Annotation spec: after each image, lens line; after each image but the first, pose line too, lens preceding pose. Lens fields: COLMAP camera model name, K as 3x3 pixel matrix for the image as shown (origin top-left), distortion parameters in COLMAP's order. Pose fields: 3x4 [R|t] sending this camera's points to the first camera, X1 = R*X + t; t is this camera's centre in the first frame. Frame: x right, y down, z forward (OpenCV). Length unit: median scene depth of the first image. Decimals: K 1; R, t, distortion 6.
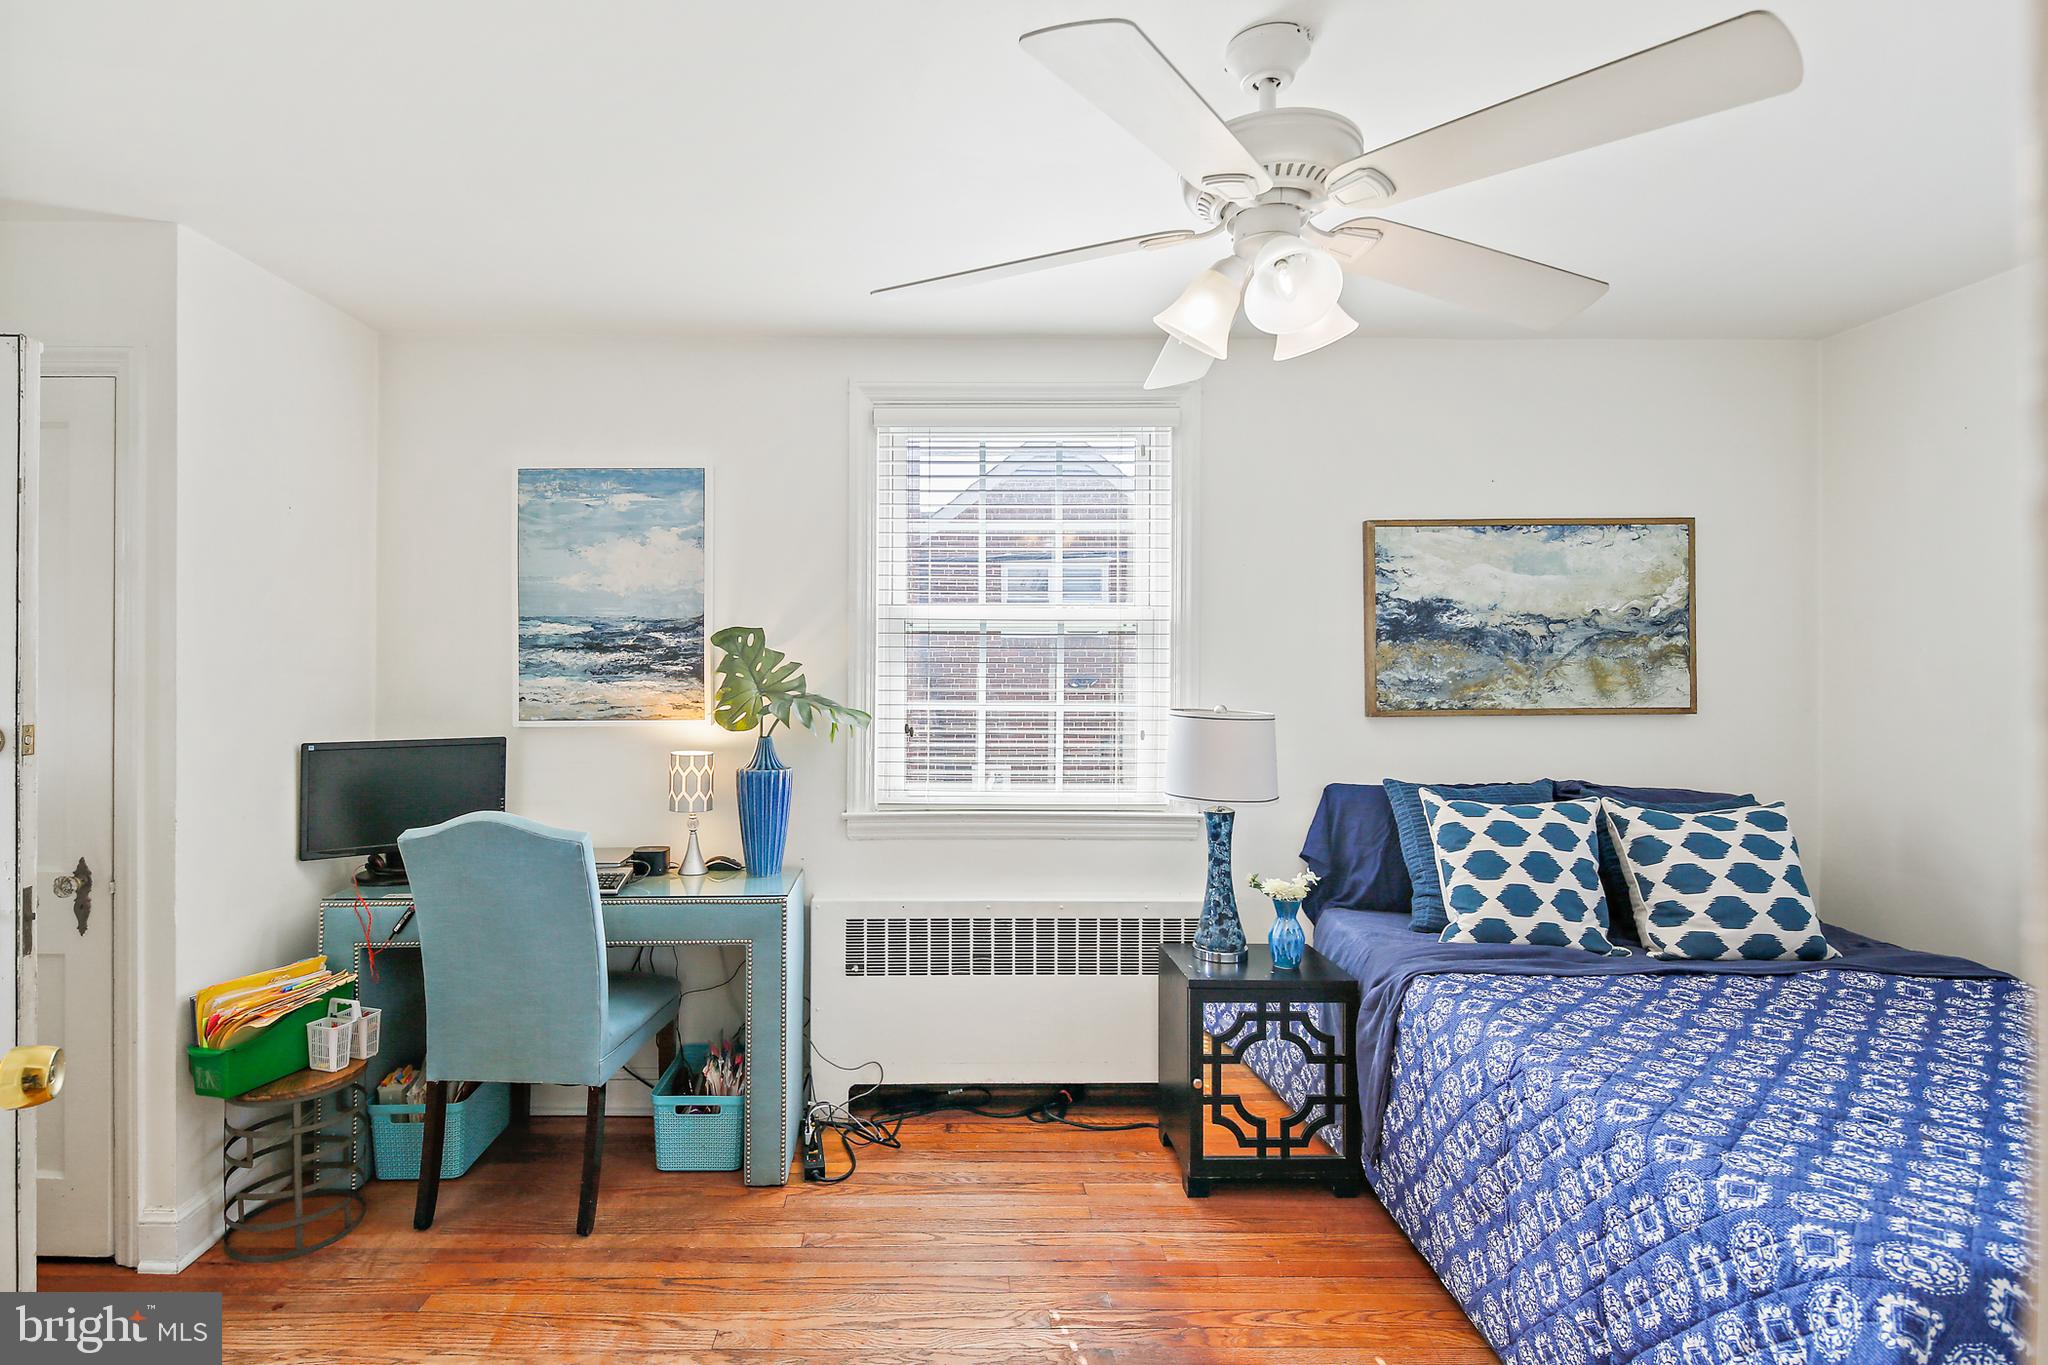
lens RADIAL K [[1070.0, 0, 1027.4], [0, 1070.0, 684.8], [0, 0, 1]] dist [-0.000230, -0.000746]
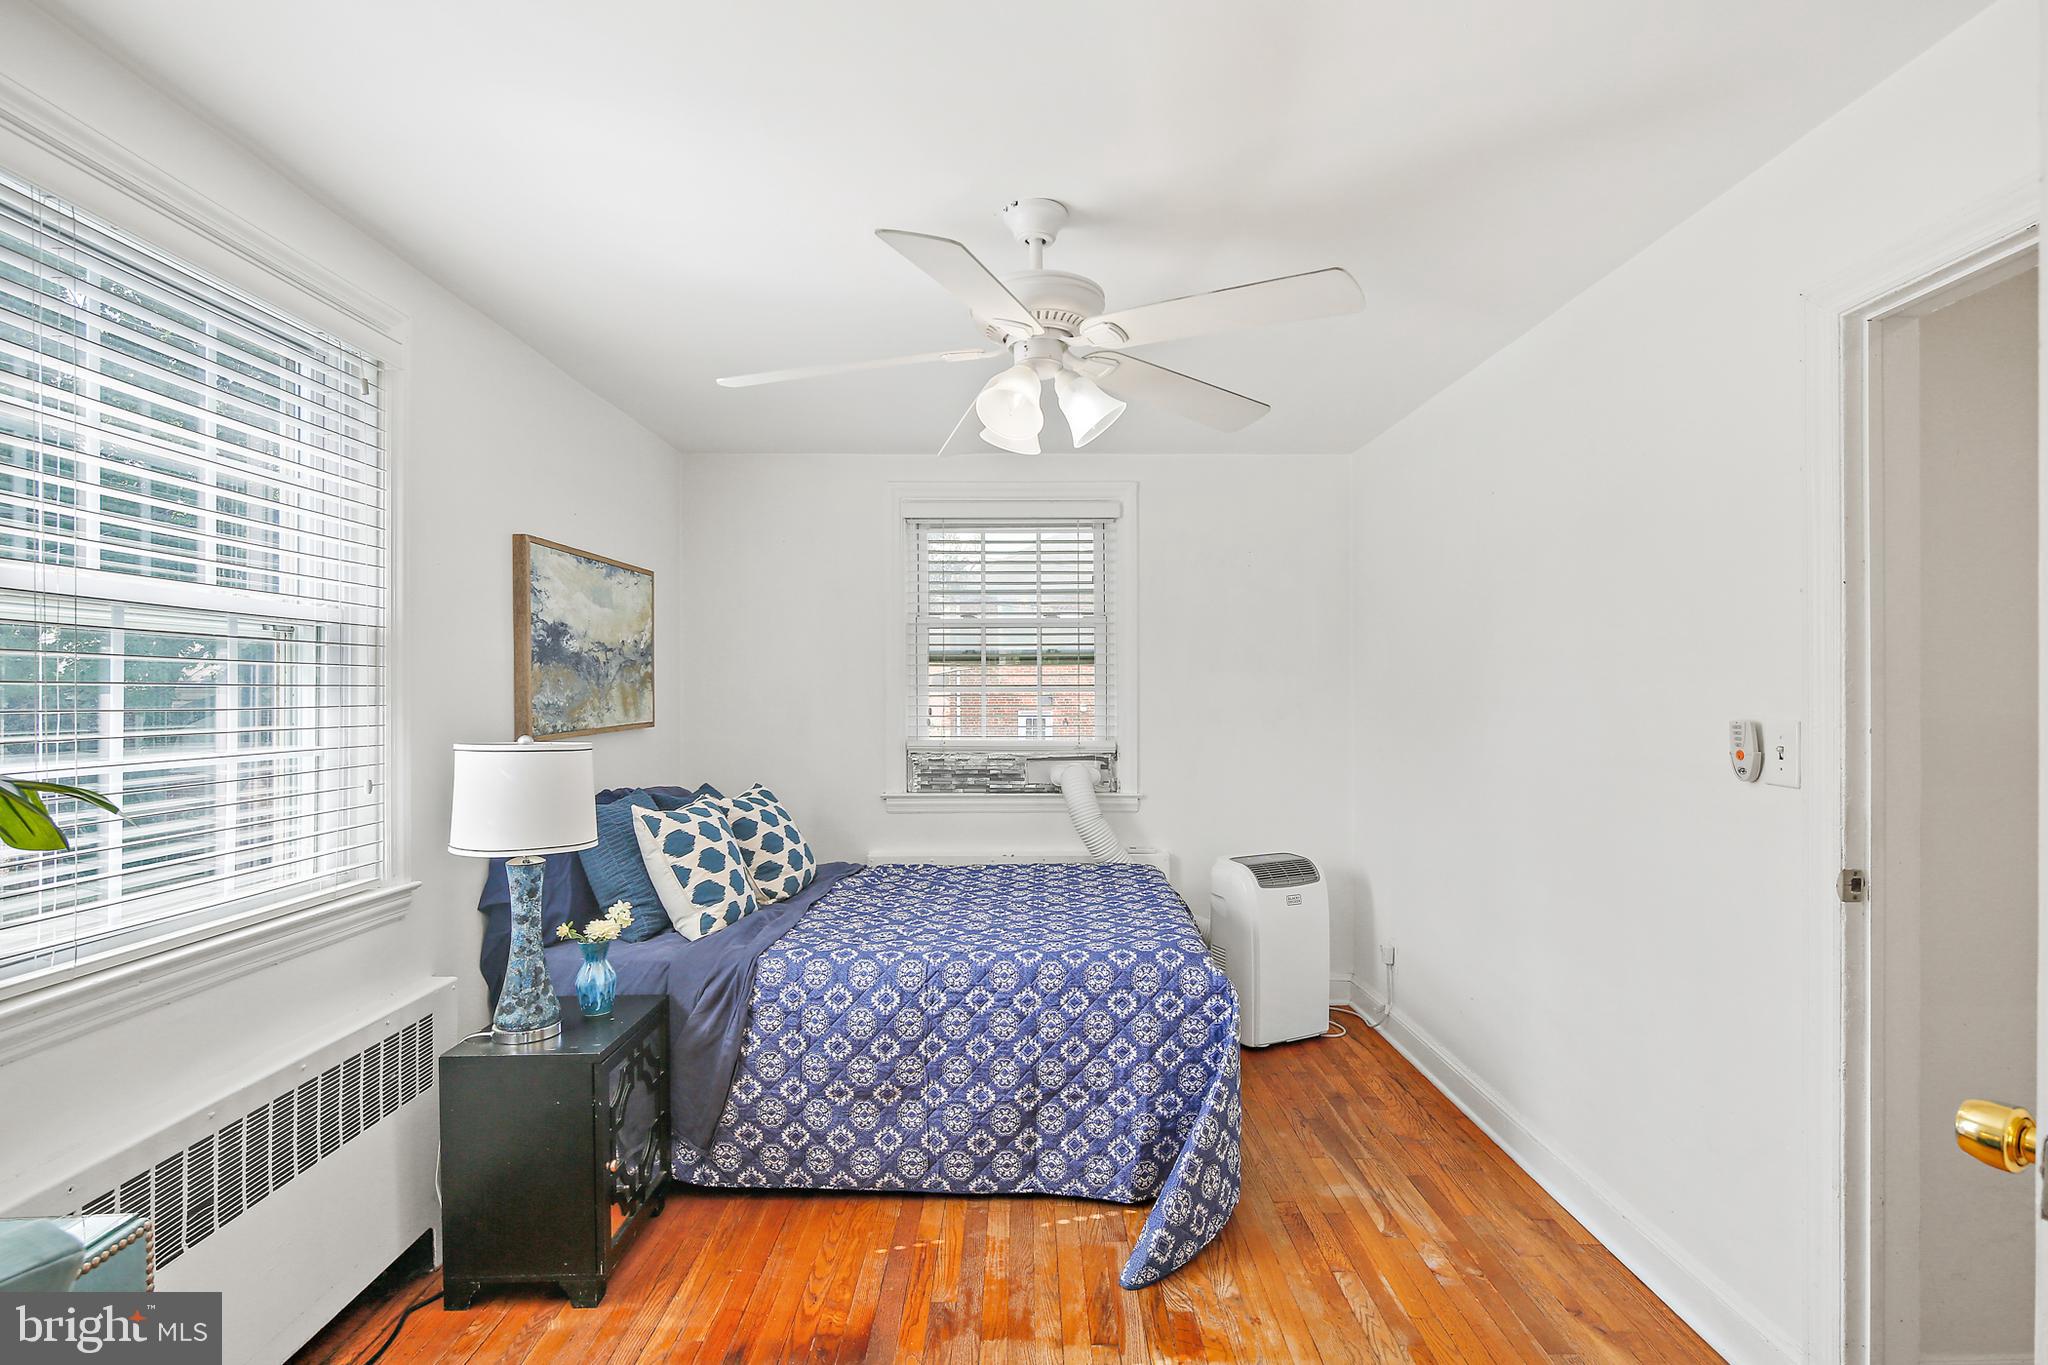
lens RADIAL K [[999.6, 0, 1014.7], [0, 999.6, 714.6], [0, 0, 1]] dist [0.000121, -0.000922]
pose [[0.002303, -0.026476, 0.999647, -0.559248], [0.015501, 0.999530, 0.026437, -0.011828], [-0.999877, 0.015435, 0.002712, 0.570377]]
